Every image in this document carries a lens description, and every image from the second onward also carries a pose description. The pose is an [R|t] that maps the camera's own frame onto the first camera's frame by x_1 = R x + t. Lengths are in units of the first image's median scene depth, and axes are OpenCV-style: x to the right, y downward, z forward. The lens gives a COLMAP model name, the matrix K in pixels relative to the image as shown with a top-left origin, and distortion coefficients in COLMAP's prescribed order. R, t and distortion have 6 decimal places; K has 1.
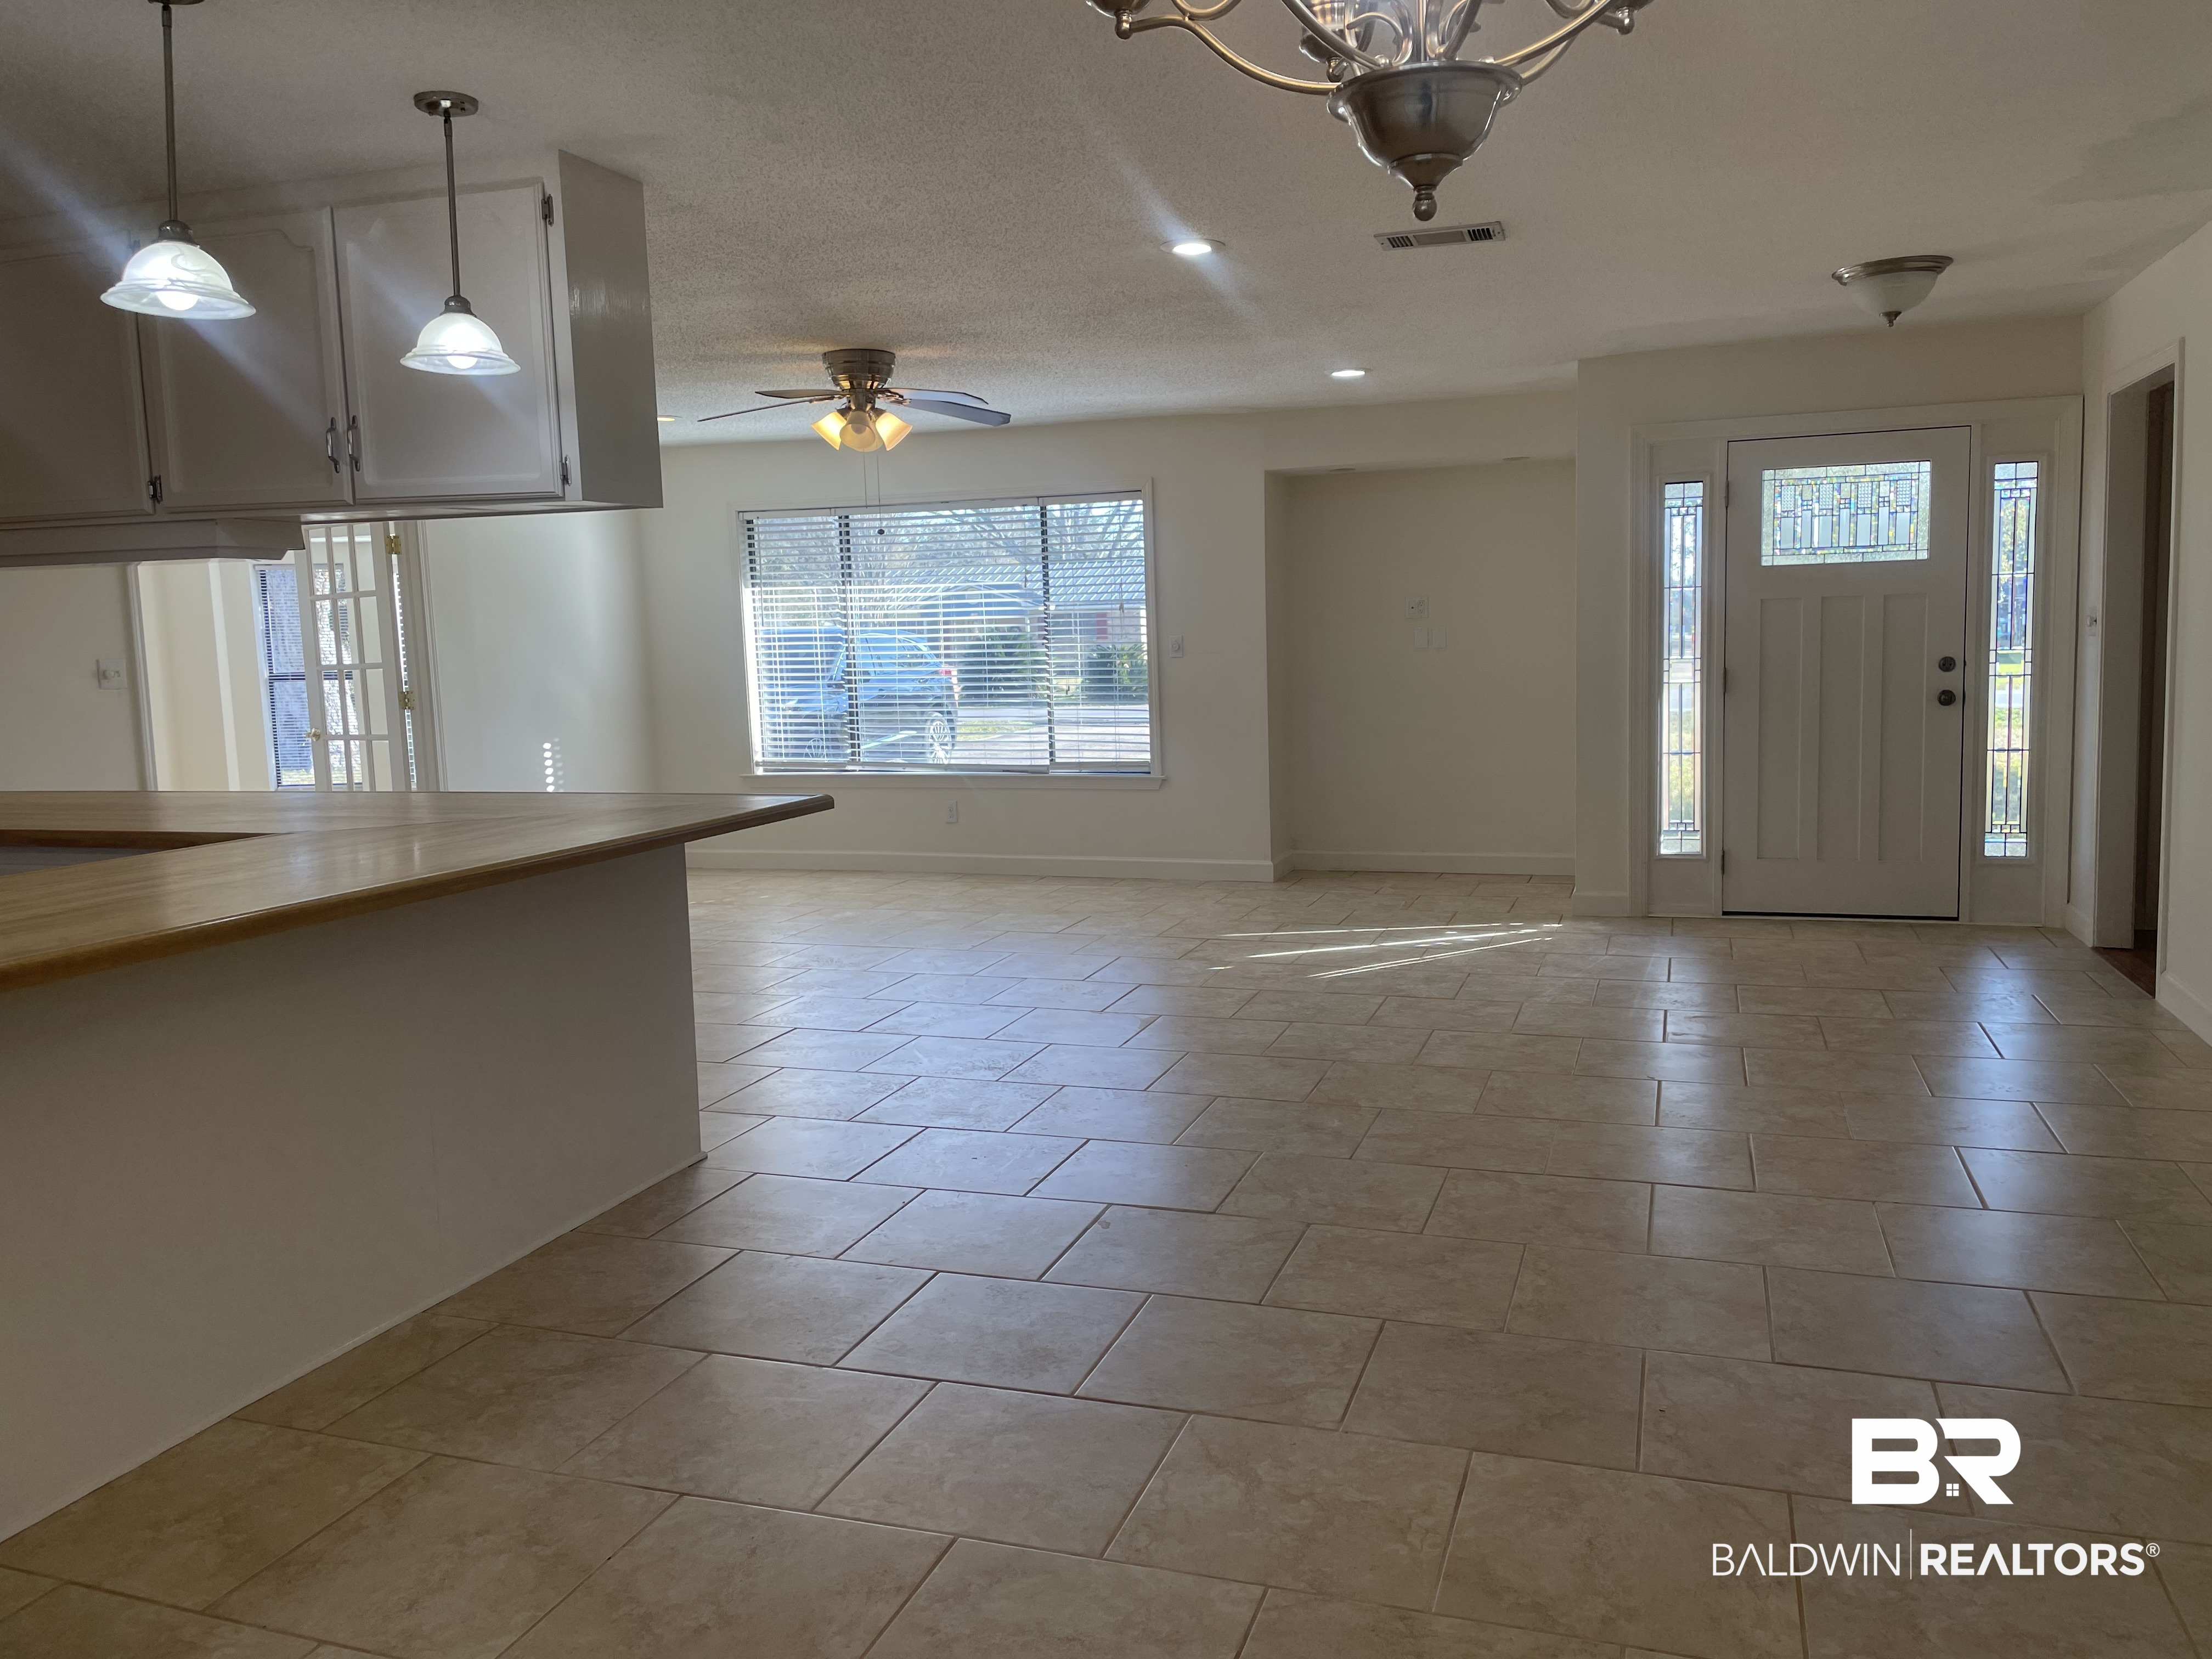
lens RADIAL K [[1678.7, 0, 1127.9], [0, 1678.7, 837.8], [0, 0, 1]] dist [0.089383, -0.111581]
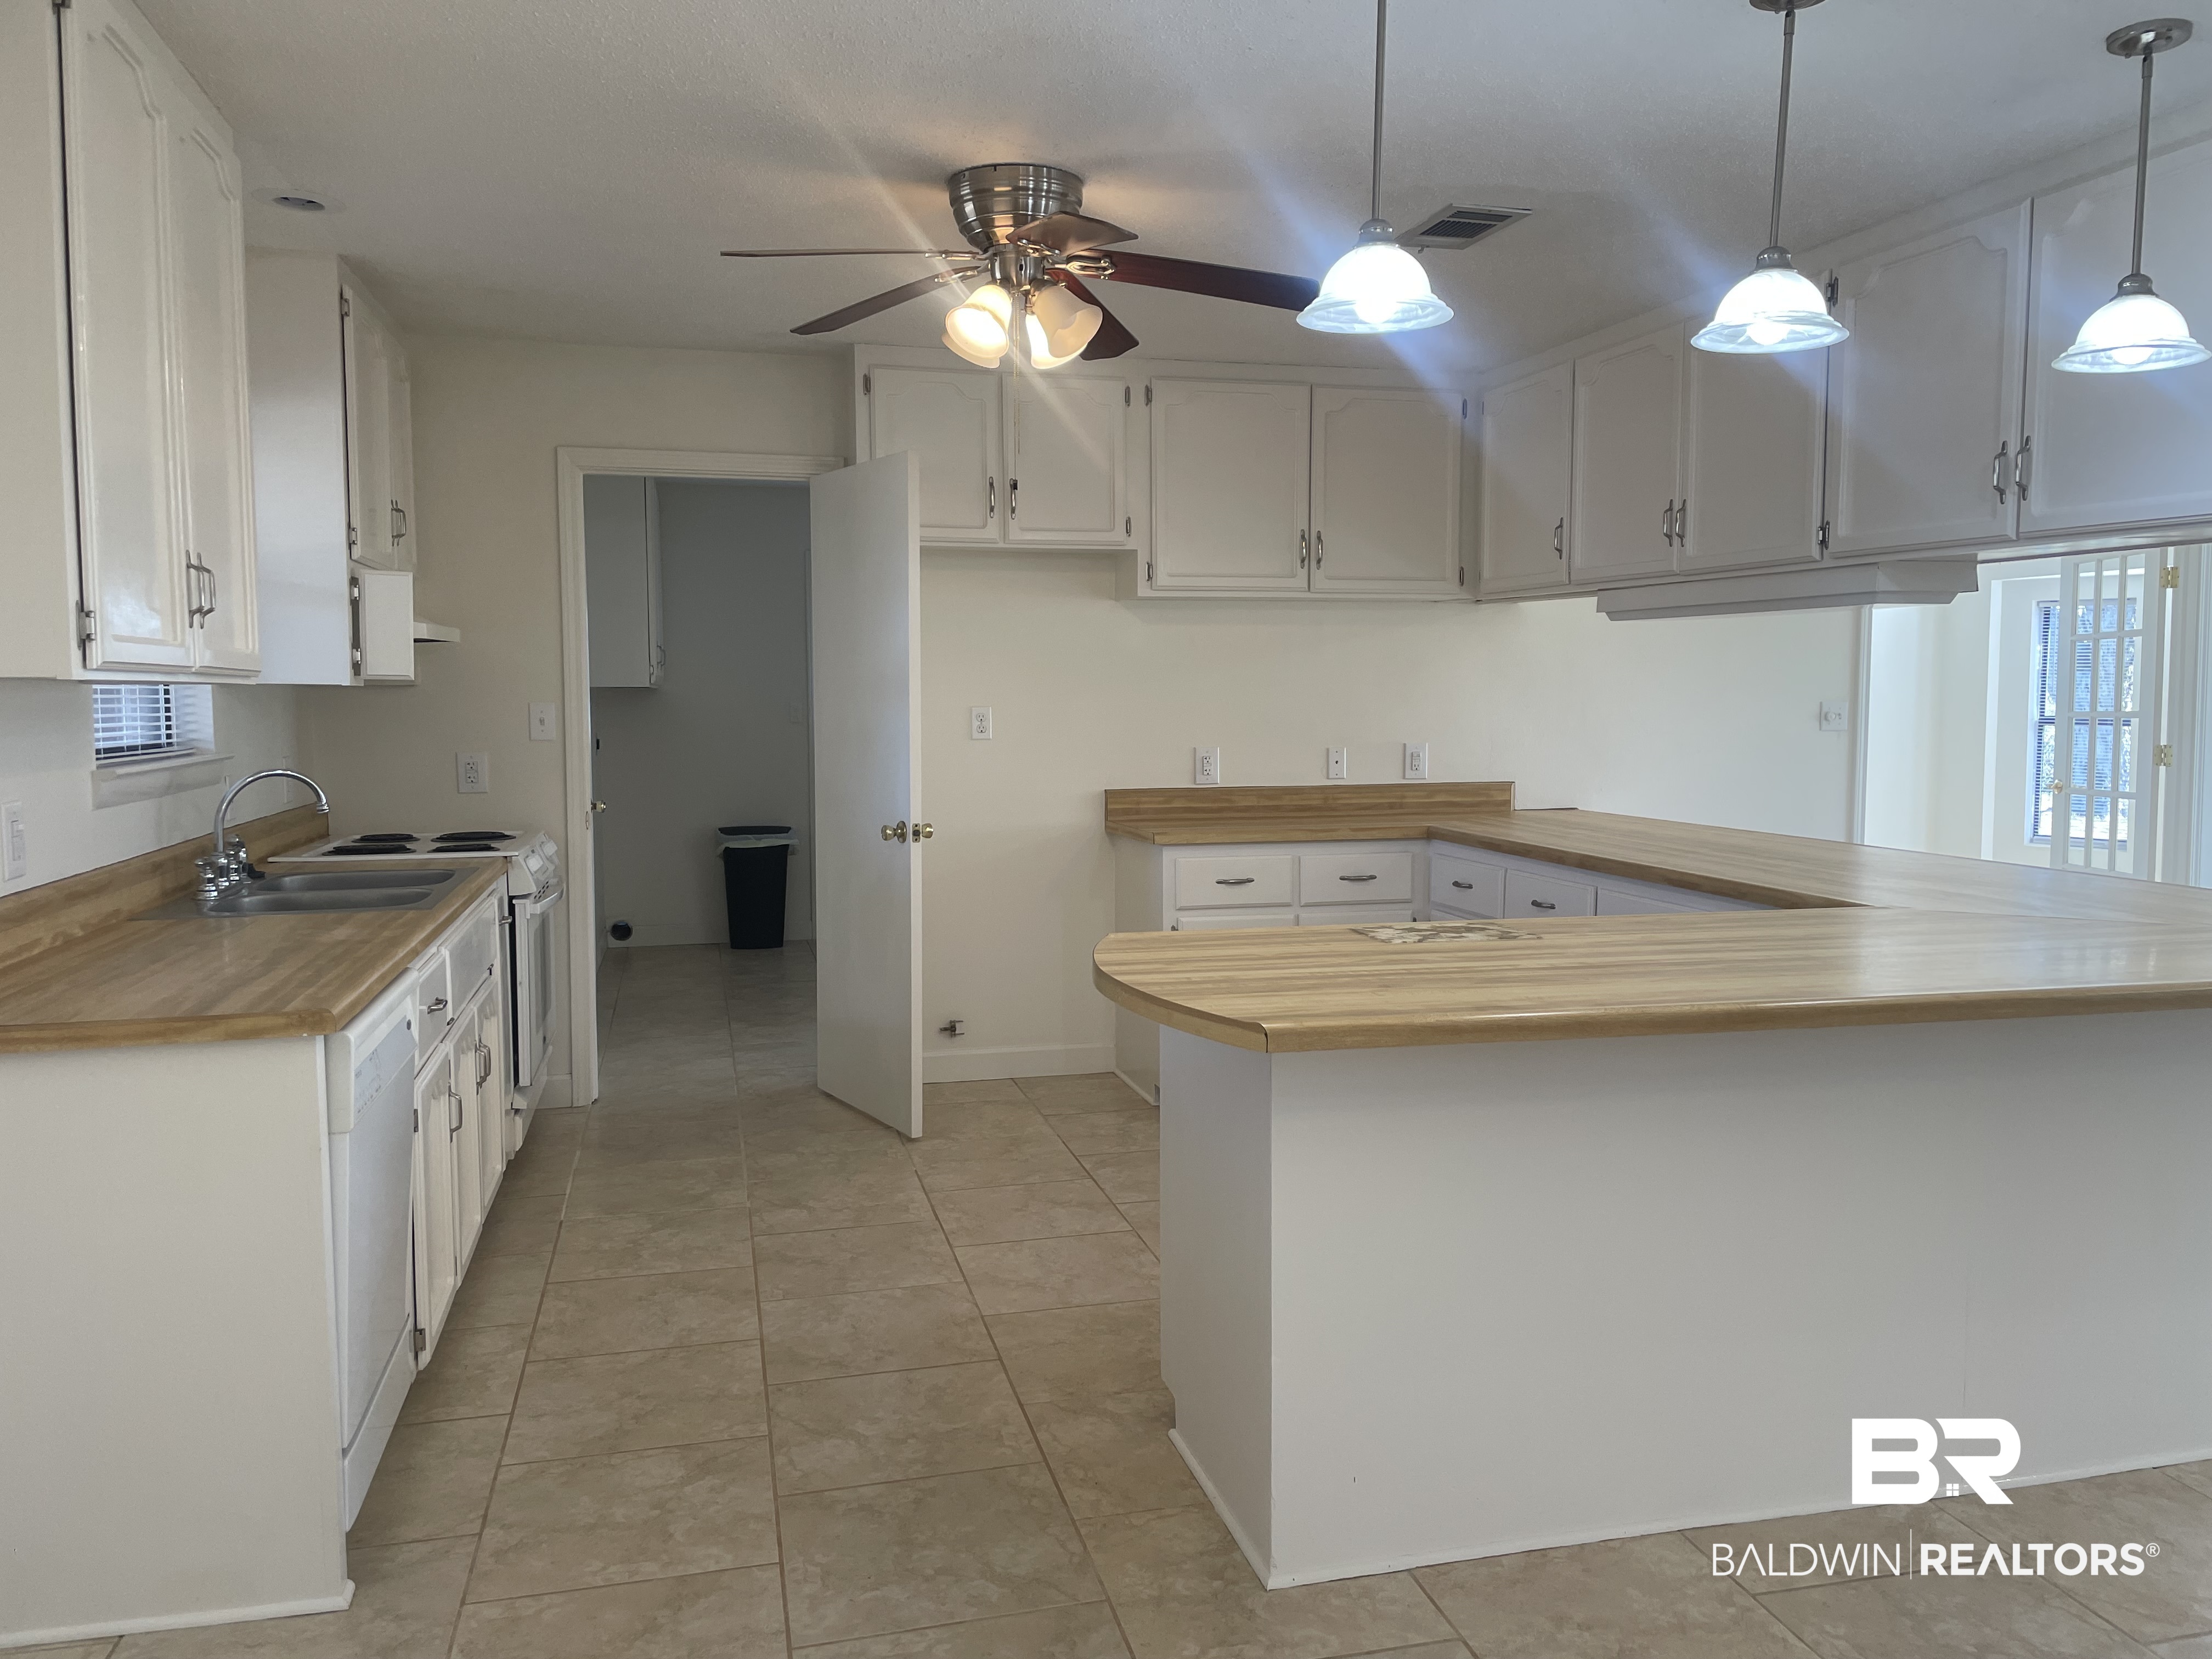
lens RADIAL K [[1678.7, 0, 1115.7], [0, 1678.7, 828.9], [0, 0, 1]] dist [0.089383, -0.111581]
pose [[0.536565, 0.097021, -0.838263, 0.029490], [-0.116141, 0.992406, 0.040521, -0.024745], [0.835829, 0.075614, 0.543758, 0.123223]]
